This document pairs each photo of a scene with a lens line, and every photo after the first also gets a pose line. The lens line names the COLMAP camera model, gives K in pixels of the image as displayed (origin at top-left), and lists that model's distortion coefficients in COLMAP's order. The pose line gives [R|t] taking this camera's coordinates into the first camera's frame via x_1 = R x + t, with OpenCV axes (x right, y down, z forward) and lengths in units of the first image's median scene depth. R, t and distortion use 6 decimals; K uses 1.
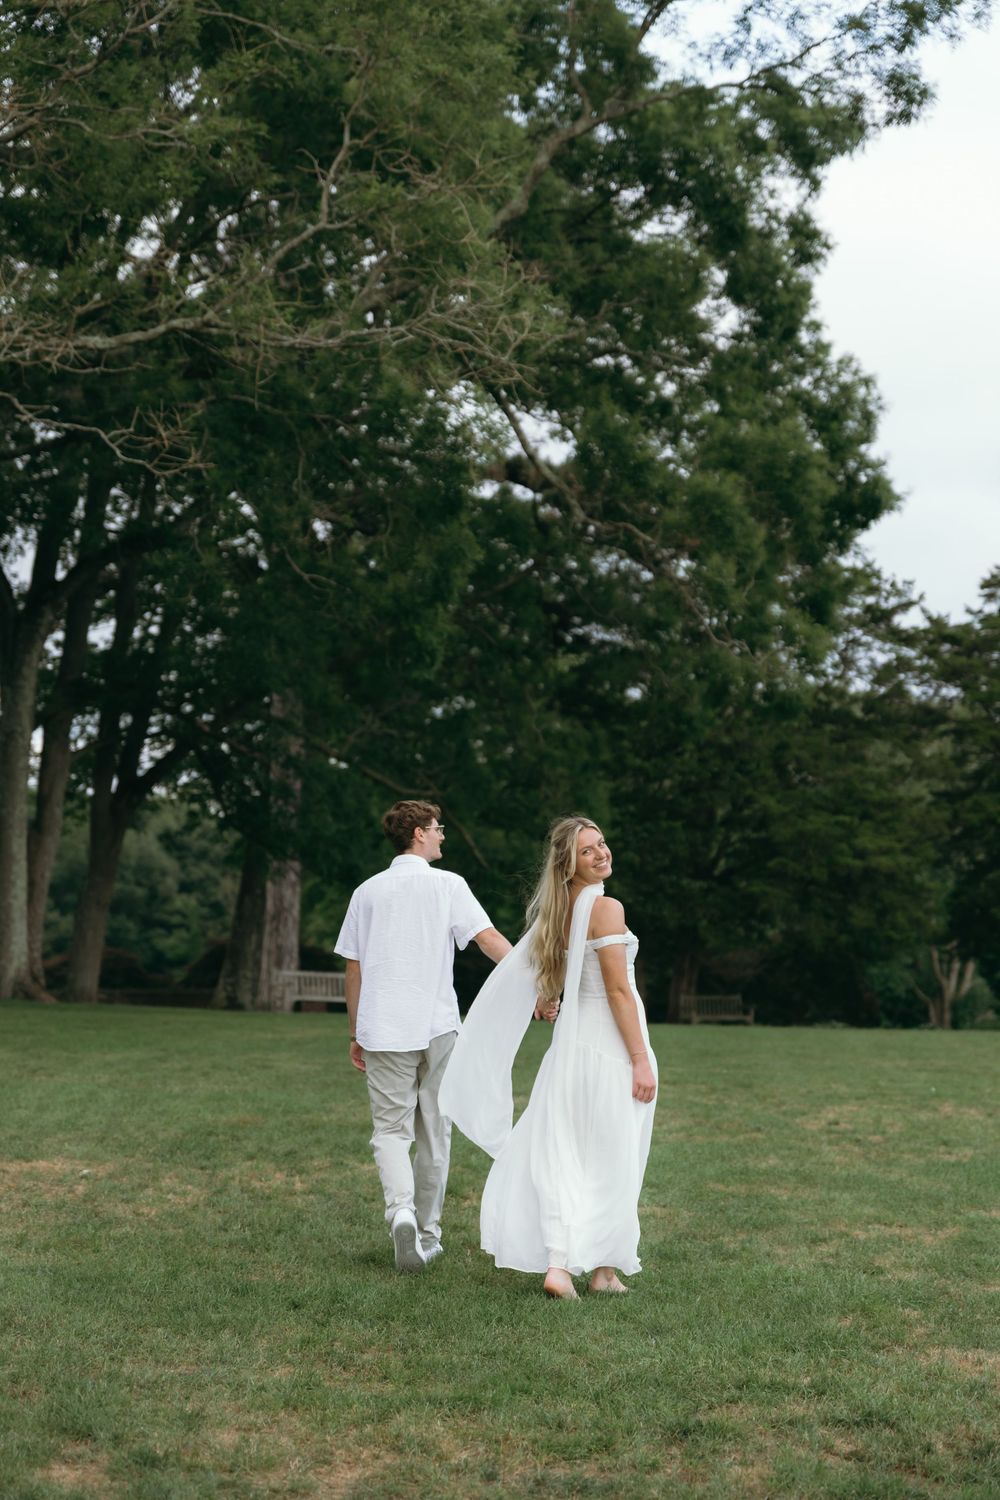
lens RADIAL K [[2978.9, 0, 503.3], [0, 2978.9, 765.9], [0, 0, 1]] dist [0.200642, 0.000000]
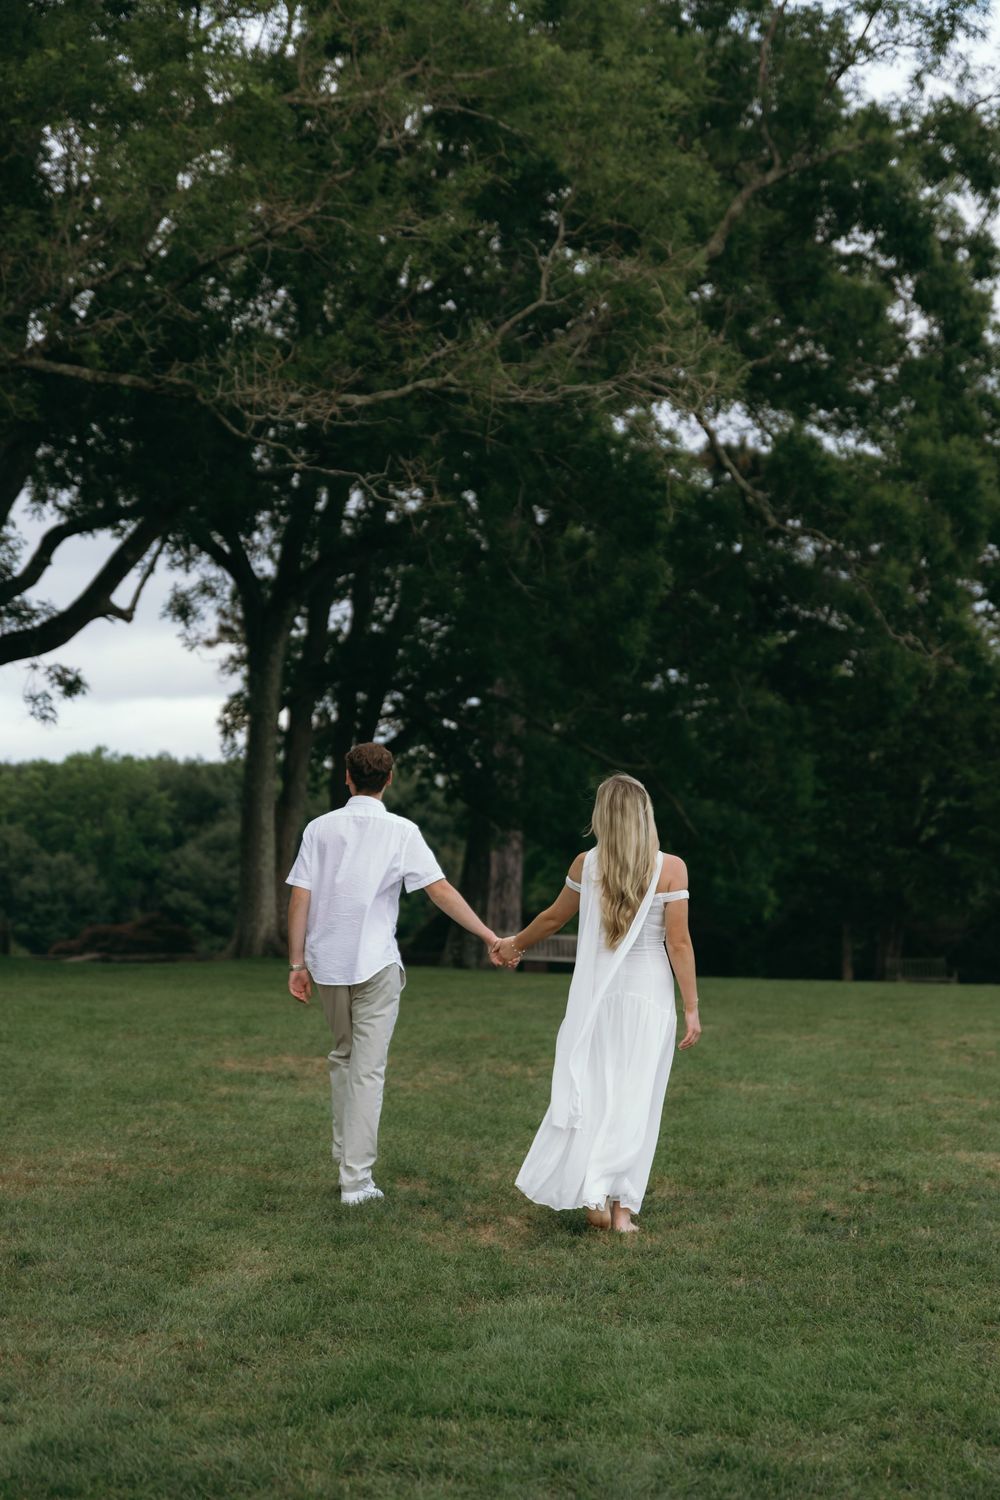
lens RADIAL K [[2978.9, 0, 504.9], [0, 2978.9, 739.0], [0, 0, 1]] dist [0.200642, 0.000000]
pose [[0.997312, -0.006063, -0.073022, 0.004278], [0.006169, 0.999980, 0.001229, -0.002589], [0.073013, -0.001677, 0.997330, -0.075191]]
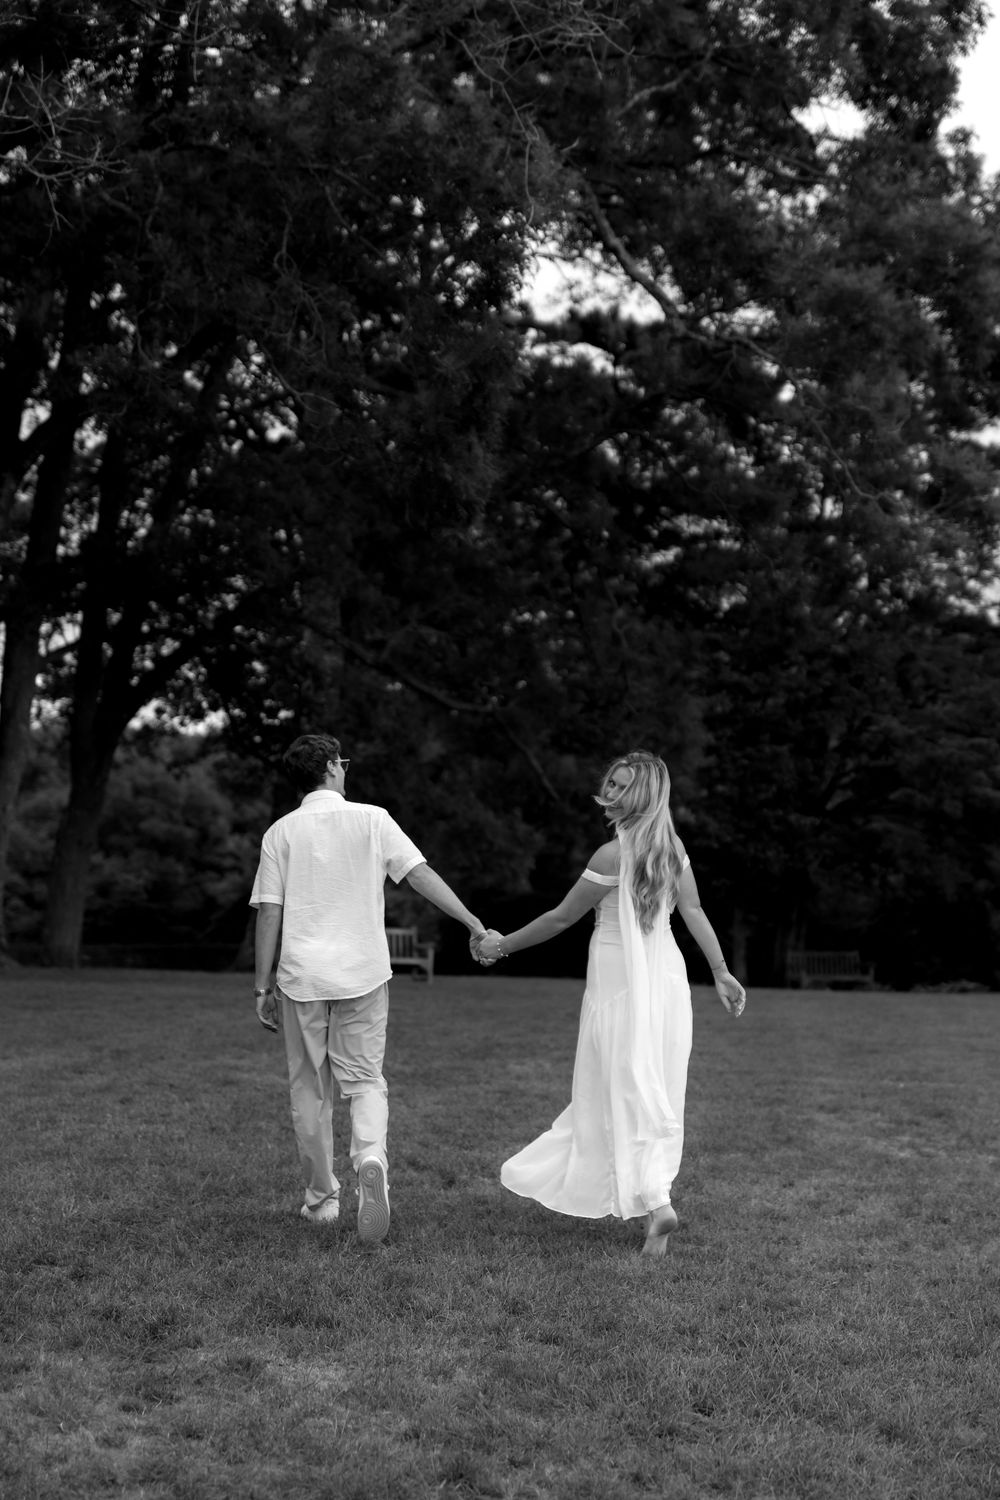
lens RADIAL K [[2978.9, 0, 504.9], [0, 2978.9, 750.1], [0, 0, 1]] dist [0.200642, 0.000000]
pose [[0.999734, -0.001871, -0.023003, -0.001796], [0.002197, 0.999898, 0.014136, 0.010347], [0.022974, -0.014182, 0.999635, 0.208392]]
